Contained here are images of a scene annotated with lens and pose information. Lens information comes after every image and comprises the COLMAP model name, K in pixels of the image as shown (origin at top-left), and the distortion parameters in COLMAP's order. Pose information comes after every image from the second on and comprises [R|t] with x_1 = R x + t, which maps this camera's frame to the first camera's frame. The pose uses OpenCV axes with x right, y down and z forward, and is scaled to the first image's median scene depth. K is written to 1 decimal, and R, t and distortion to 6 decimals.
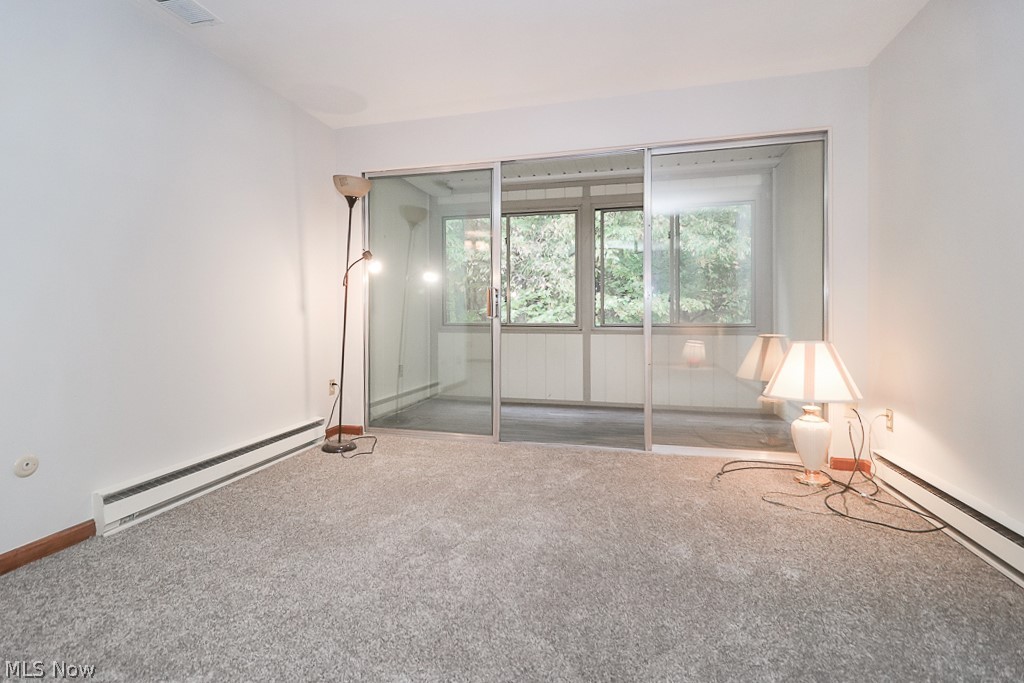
lens RADIAL K [[465.0, 0, 512.0], [0, 465.0, 341.5], [0, 0, 1]] dist [0.001026, -0.008152]
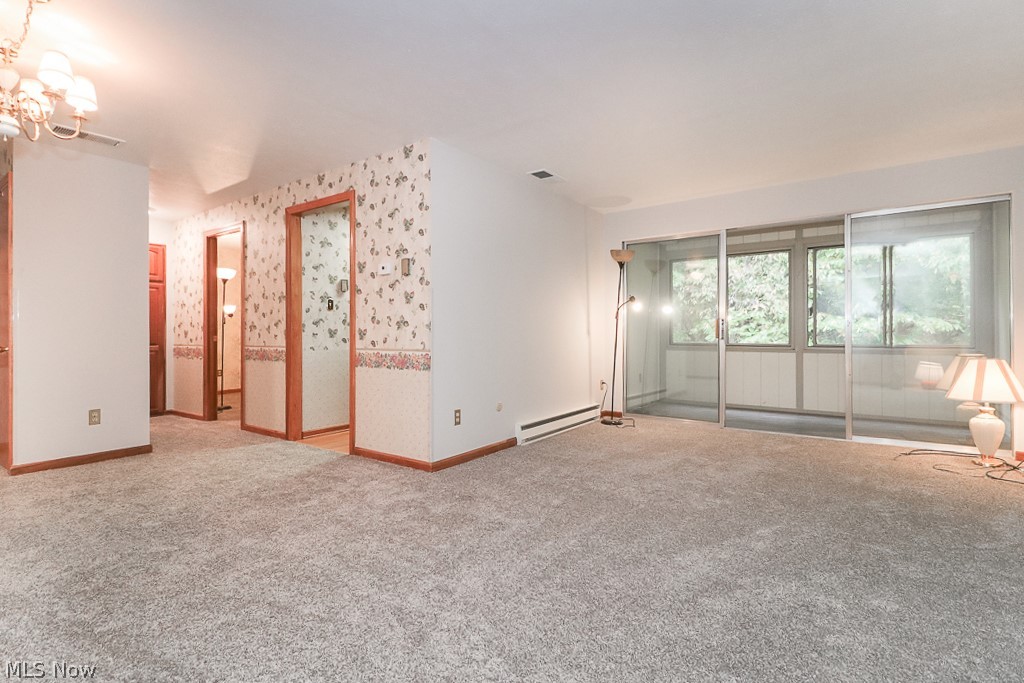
lens RADIAL K [[465.0, 0, 512.0], [0, 465.0, 341.5], [0, 0, 1]] dist [0.001026, -0.008152]
pose [[0.915730, 0.004413, -0.401770, -0.040845], [-0.021036, 0.999095, -0.036973, 0.015998], [0.401244, 0.042309, 0.914994, -0.436047]]
